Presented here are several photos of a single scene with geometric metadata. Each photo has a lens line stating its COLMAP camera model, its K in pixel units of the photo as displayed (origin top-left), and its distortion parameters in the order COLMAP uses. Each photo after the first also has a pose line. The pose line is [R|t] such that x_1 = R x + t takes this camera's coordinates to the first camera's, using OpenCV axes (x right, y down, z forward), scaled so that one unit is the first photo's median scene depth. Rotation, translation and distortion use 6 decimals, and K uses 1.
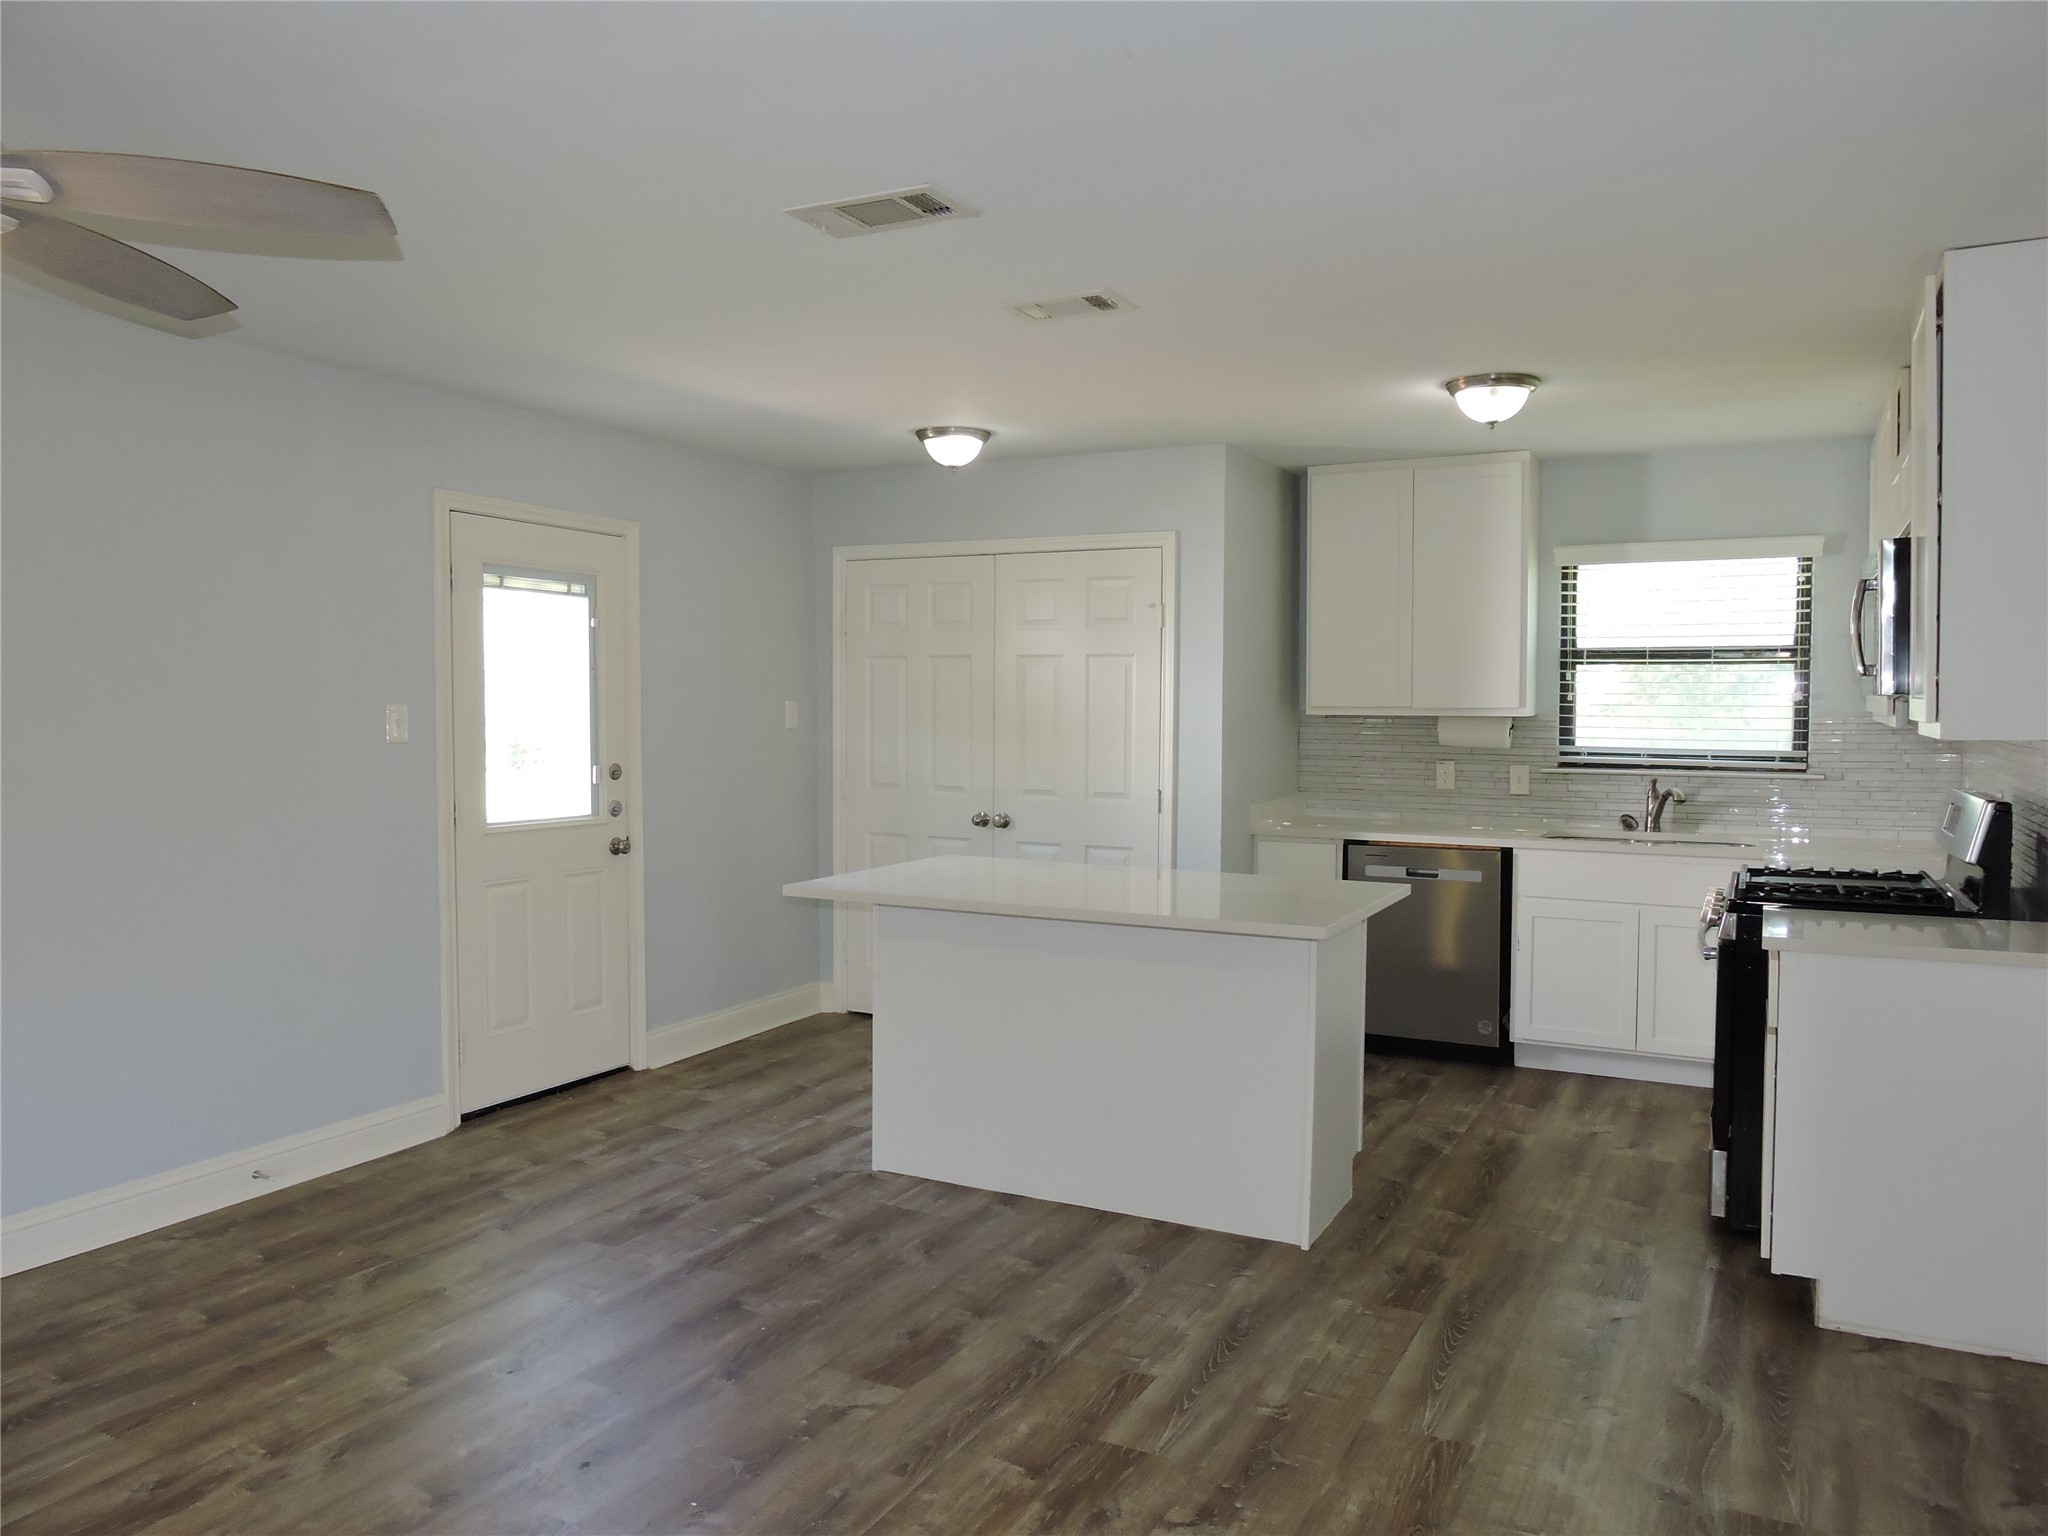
lens RADIAL K [[1458.1, 0, 1024.8], [0, 1458.1, 768.3], [0, 0, 1]] dist [-0.002151, -0.002743]
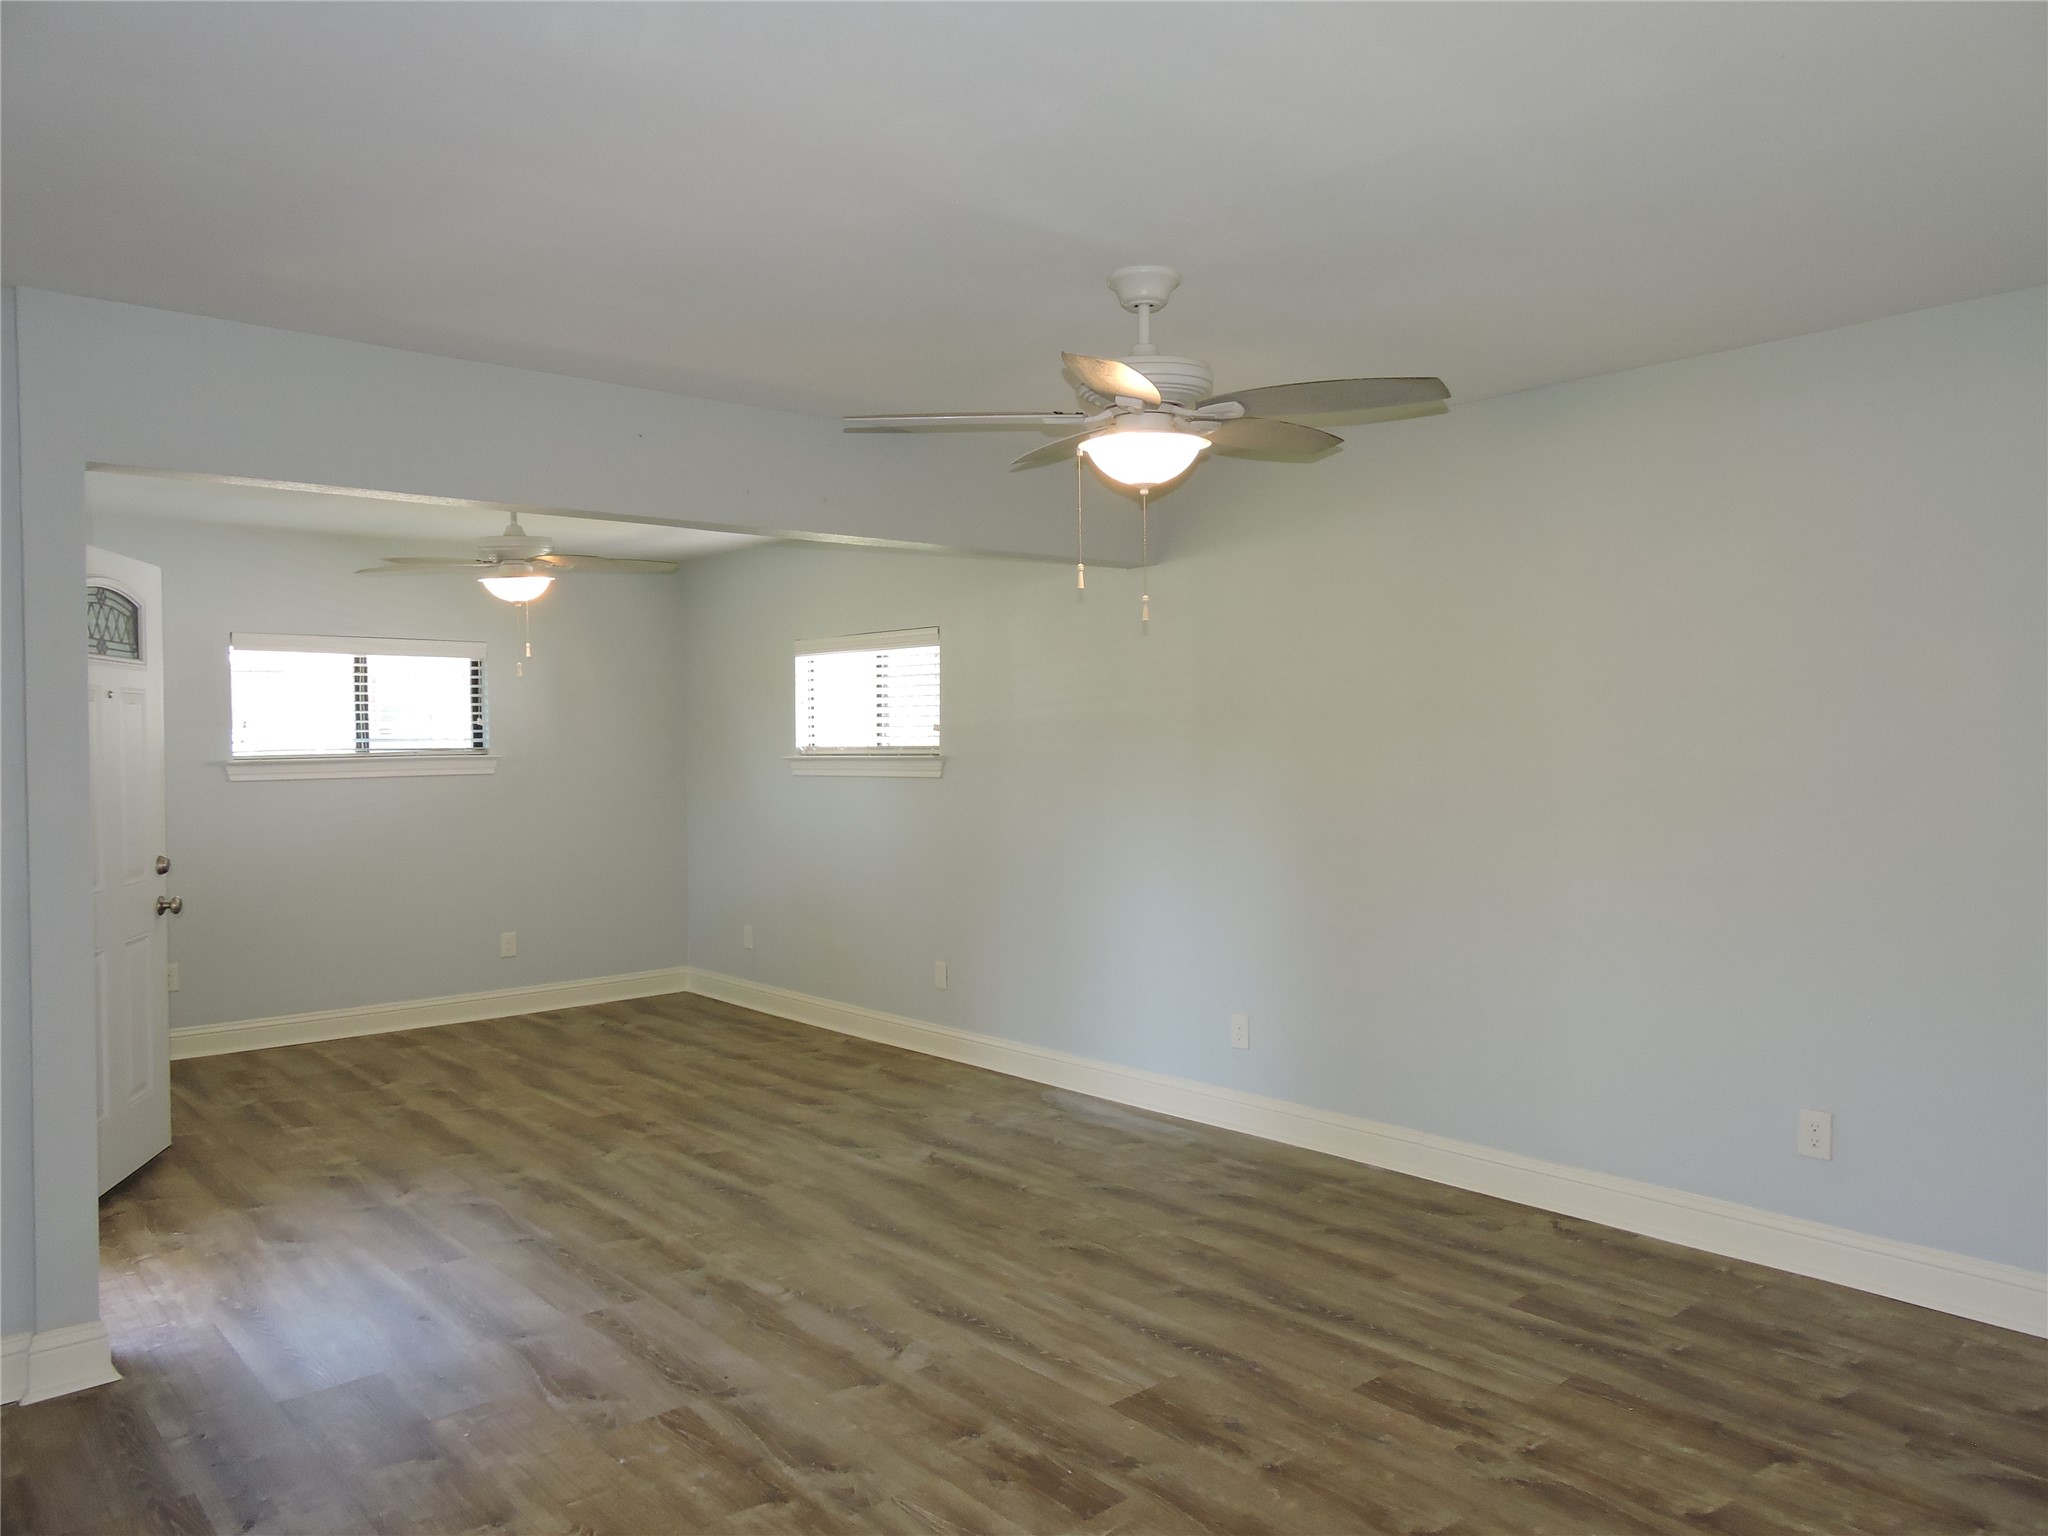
lens RADIAL K [[1458.1, 0, 1035.0], [0, 1458.1, 748.8], [0, 0, 1]] dist [-0.002151, -0.002743]
pose [[-0.356436, 0.012139, -0.934241, 0.278181], [-0.031263, 0.999201, 0.024911, -0.022262], [0.933797, 0.038086, -0.355772, 0.495404]]
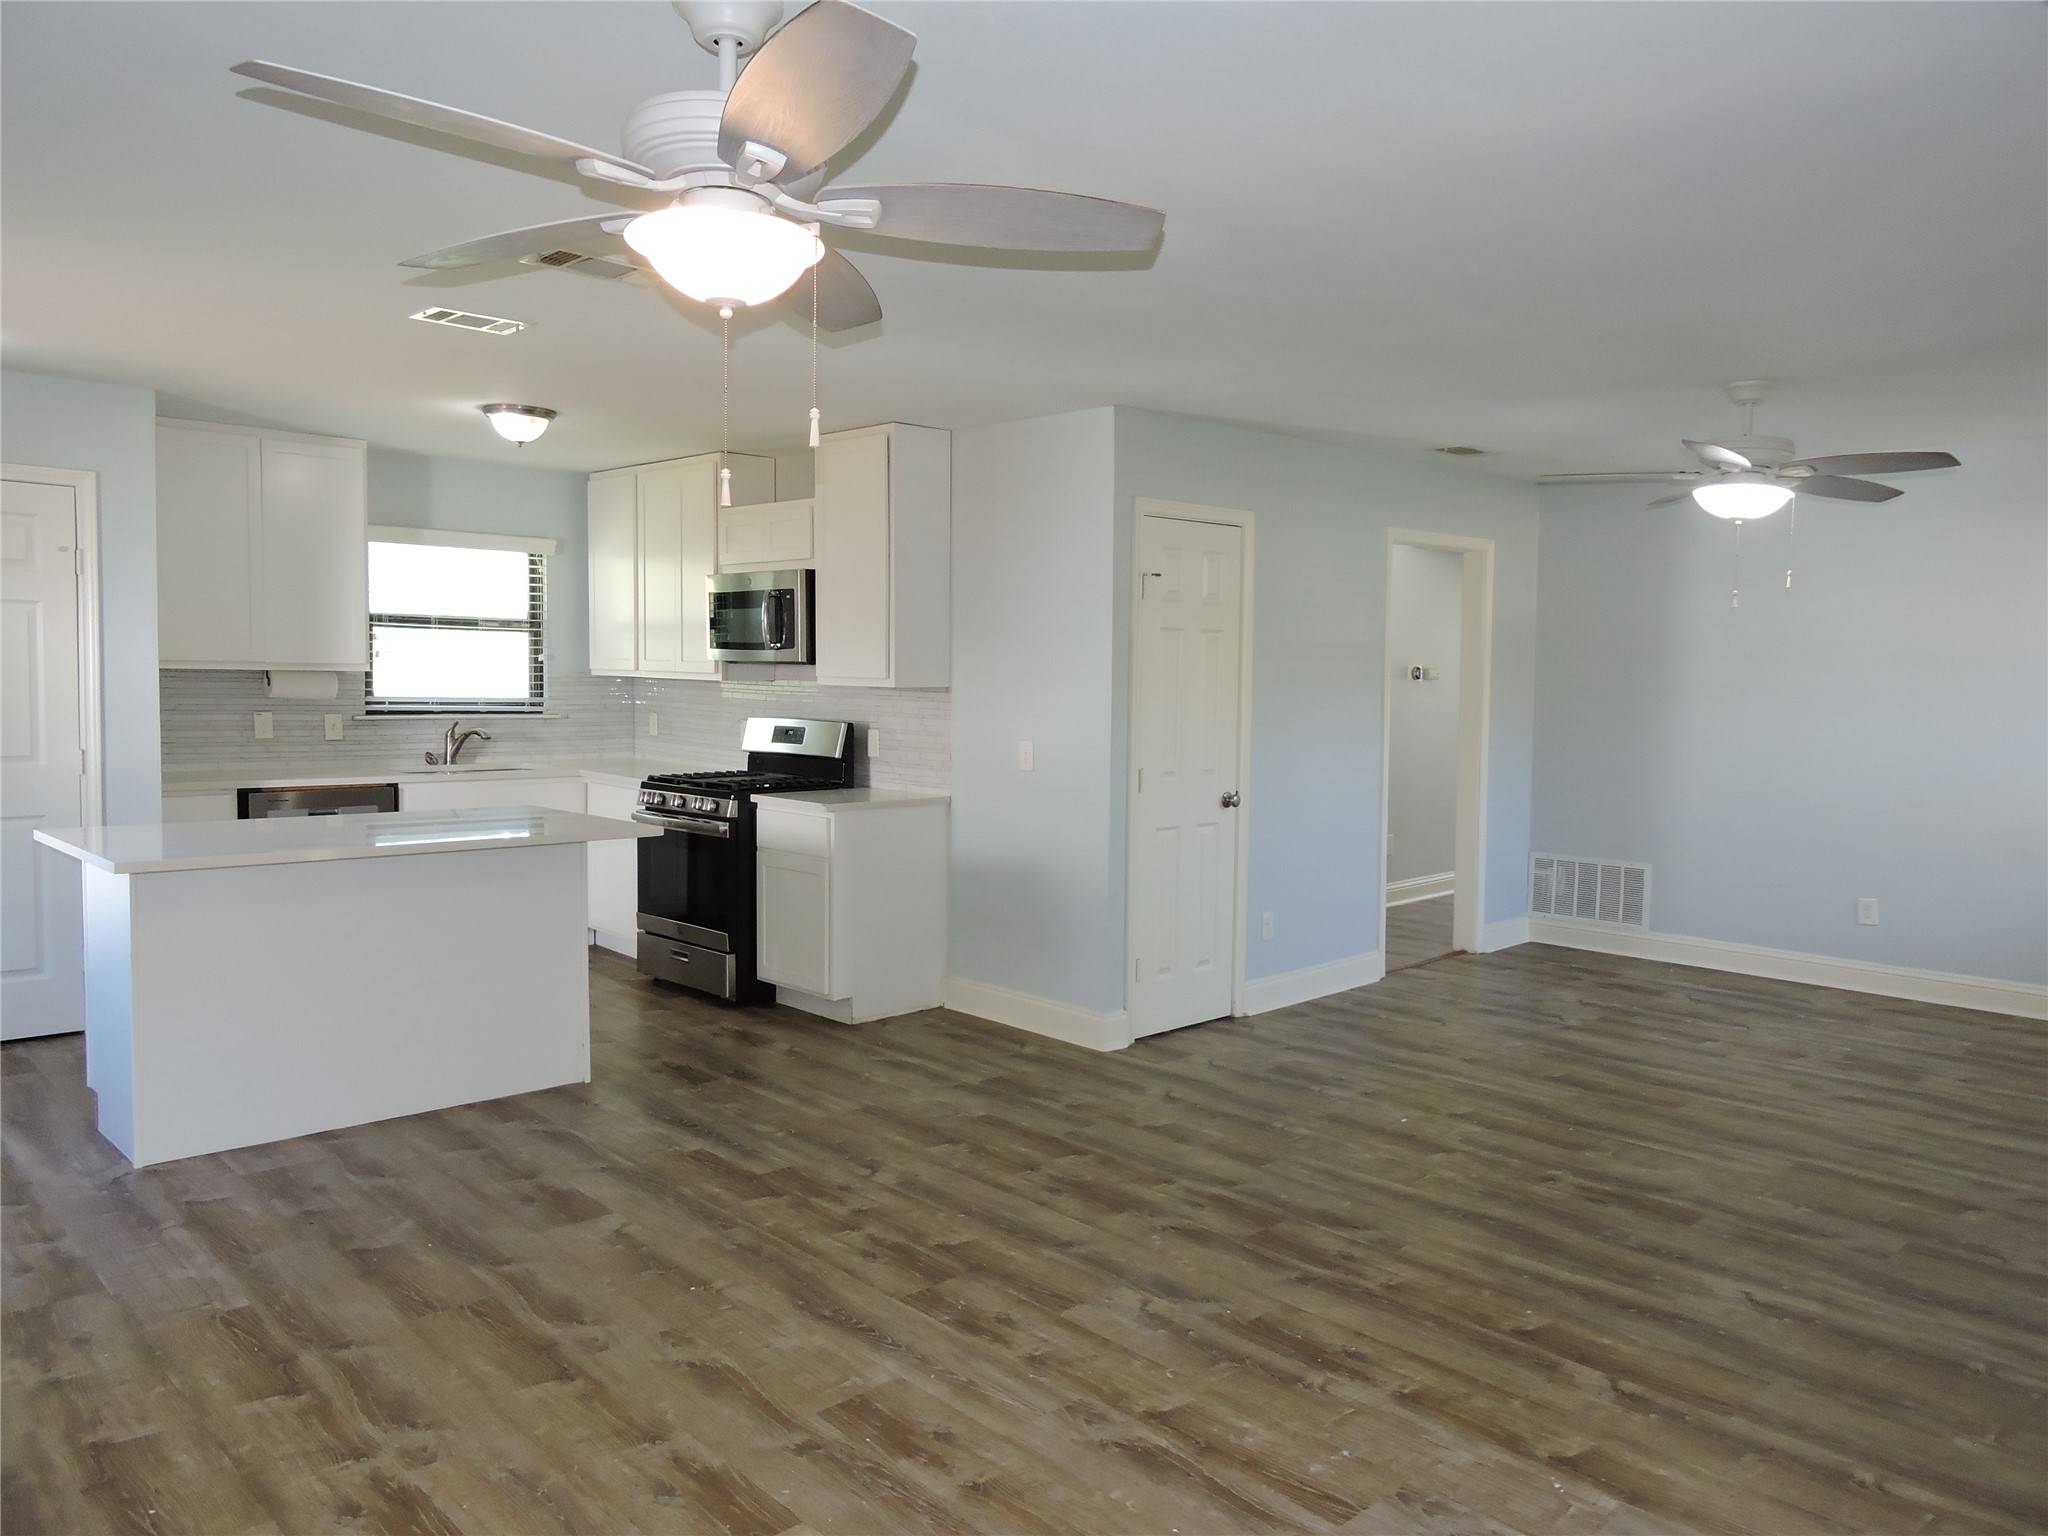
lens RADIAL K [[1458.1, 0, 1030.4], [0, 1458.1, 768.4], [0, 0, 1]] dist [-0.002151, -0.002743]
pose [[0.319314, -0.060256, 0.945731, -0.605099], [0.026245, 0.998156, 0.054735, -0.008535], [-0.947285, 0.007343, 0.320307, 0.135482]]
